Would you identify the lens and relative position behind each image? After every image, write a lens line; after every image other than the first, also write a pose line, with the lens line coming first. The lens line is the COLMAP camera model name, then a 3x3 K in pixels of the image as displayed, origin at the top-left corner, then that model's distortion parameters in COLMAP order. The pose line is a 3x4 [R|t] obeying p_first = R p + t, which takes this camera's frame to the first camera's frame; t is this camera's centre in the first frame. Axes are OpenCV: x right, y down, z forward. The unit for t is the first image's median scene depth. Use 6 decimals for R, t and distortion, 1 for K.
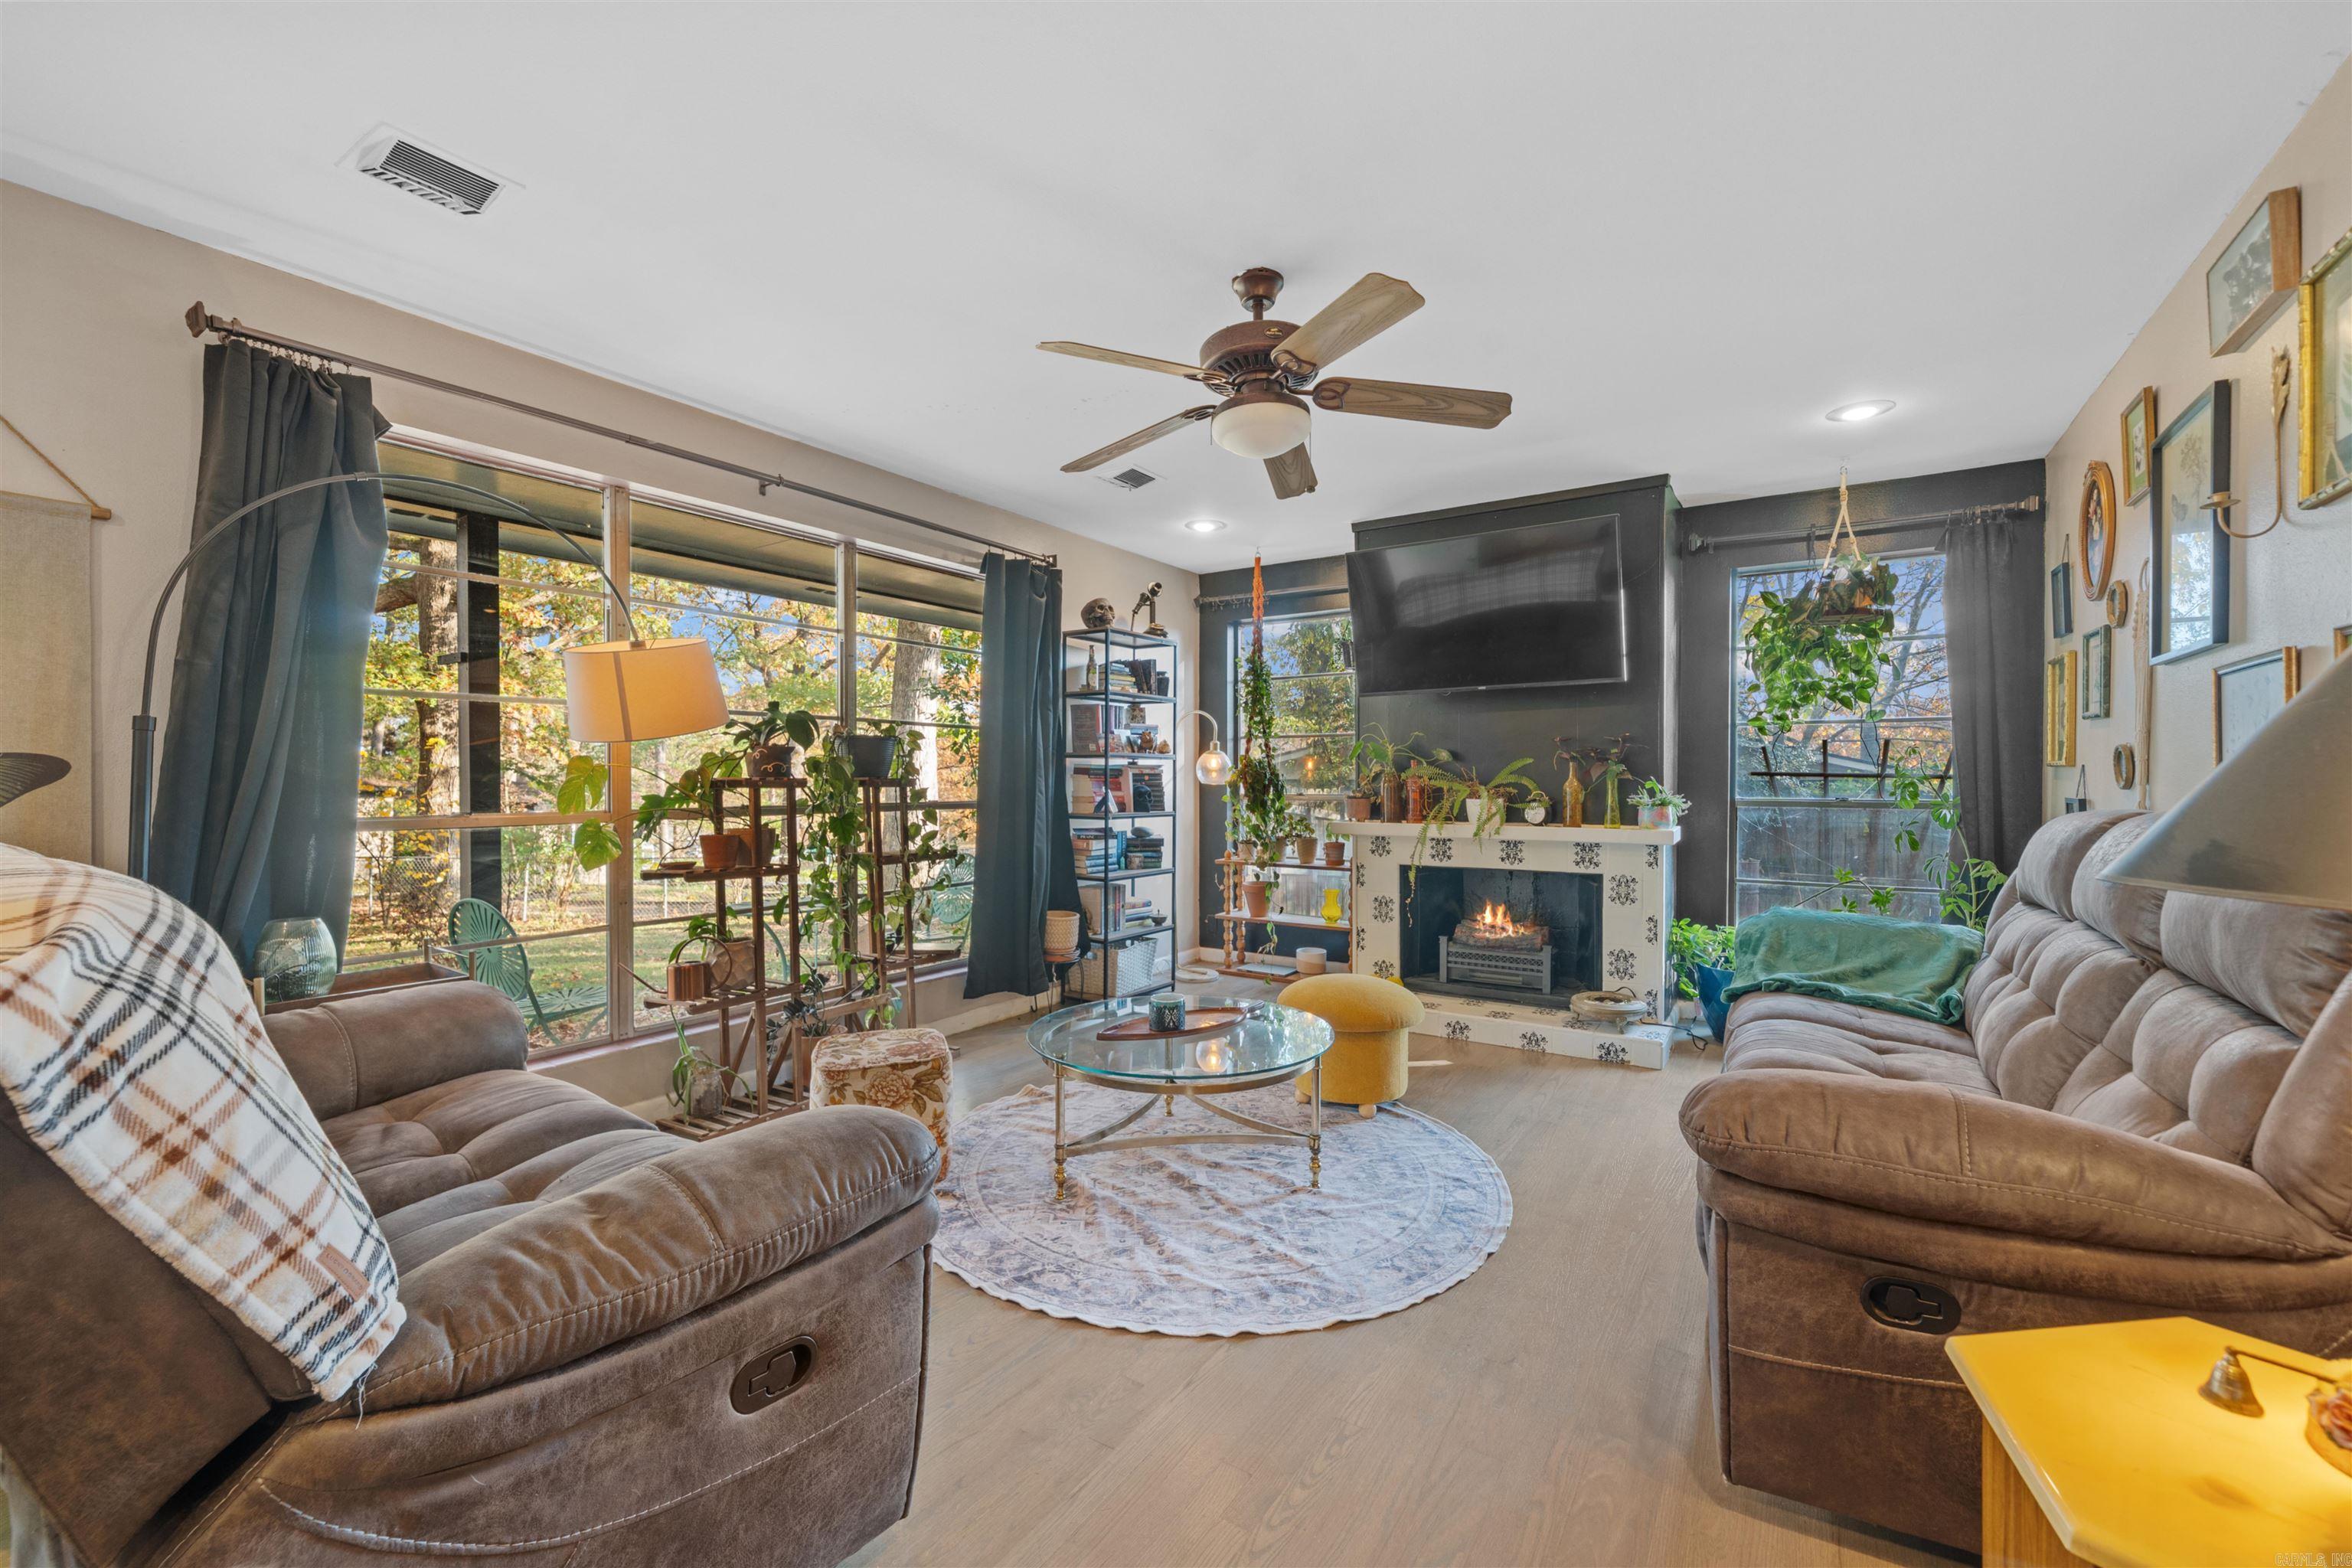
lens RADIAL K [[960.5, 0, 1200.8], [0, 960.5, 789.8], [0, 0, 1]] dist [0.000244, 0.000094]
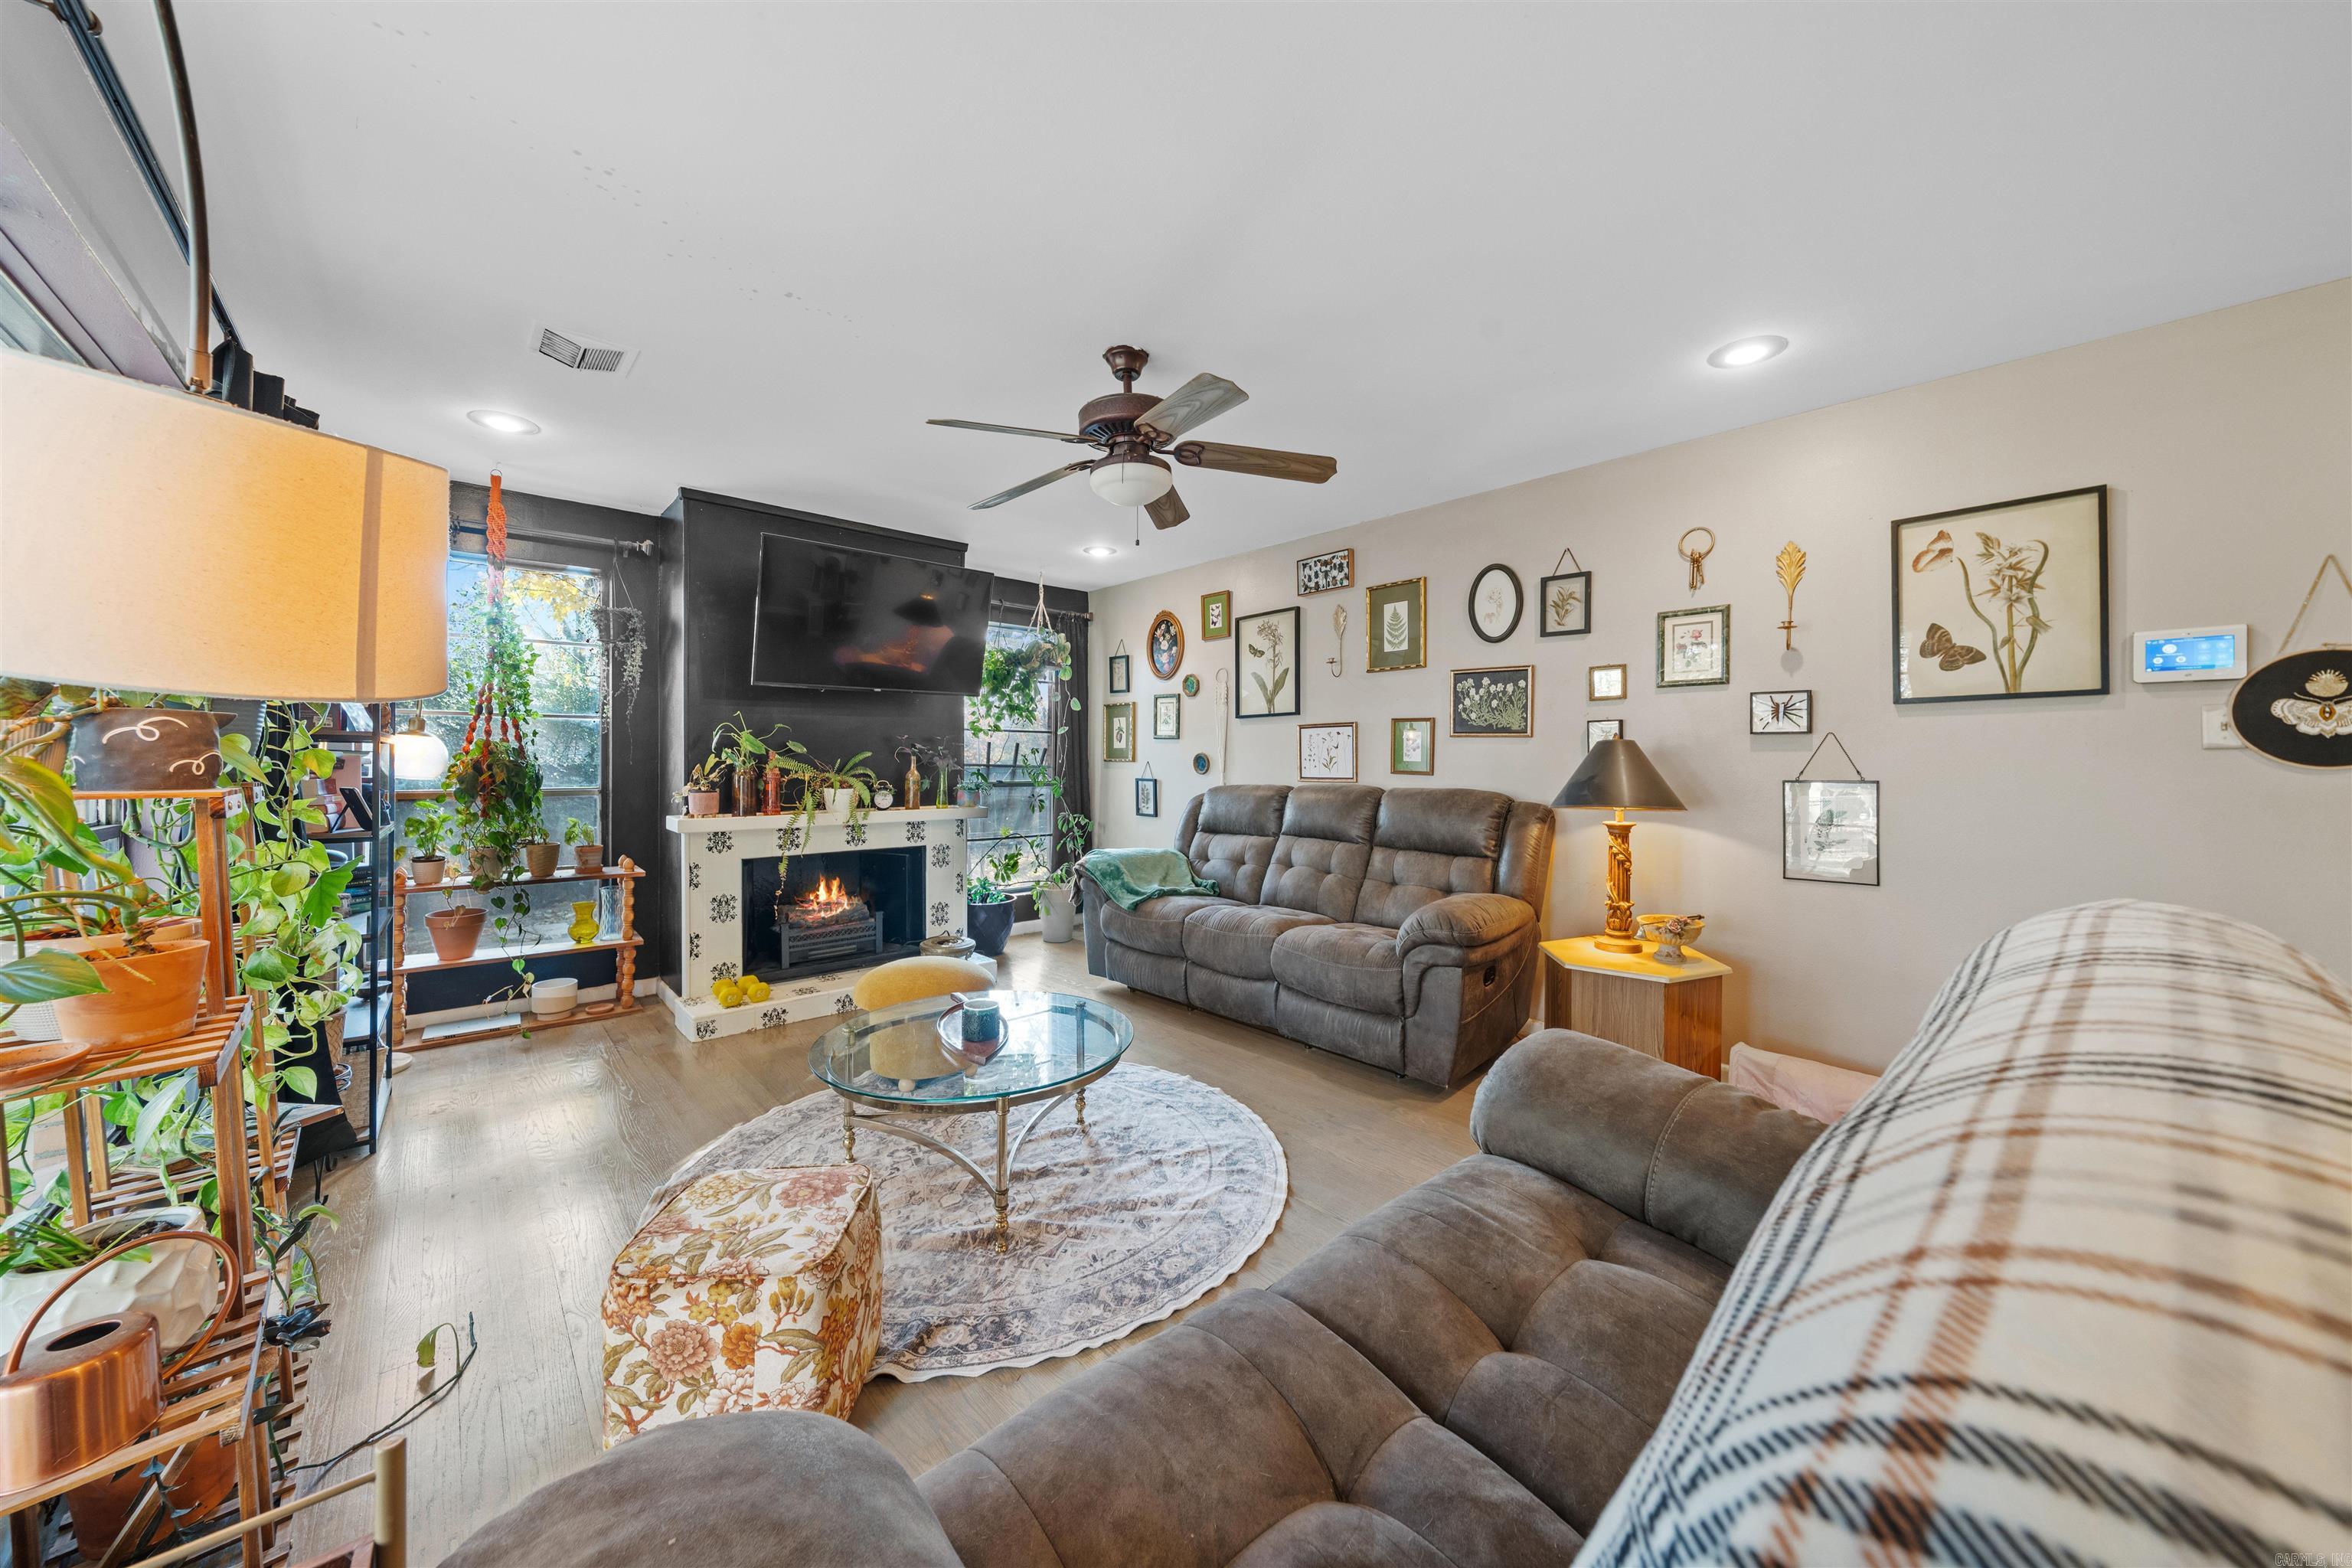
lens RADIAL K [[809.8, 0, 1187.5], [0, 809.8, 763.0], [0, 0, 1]] dist [-0.004684, 0.000228]
pose [[0.248992, 0.000195, 0.968505, -0.539307], [0.007621, 0.999969, -0.002161, -0.015634], [-0.968475, 0.007919, 0.248983, 0.416957]]
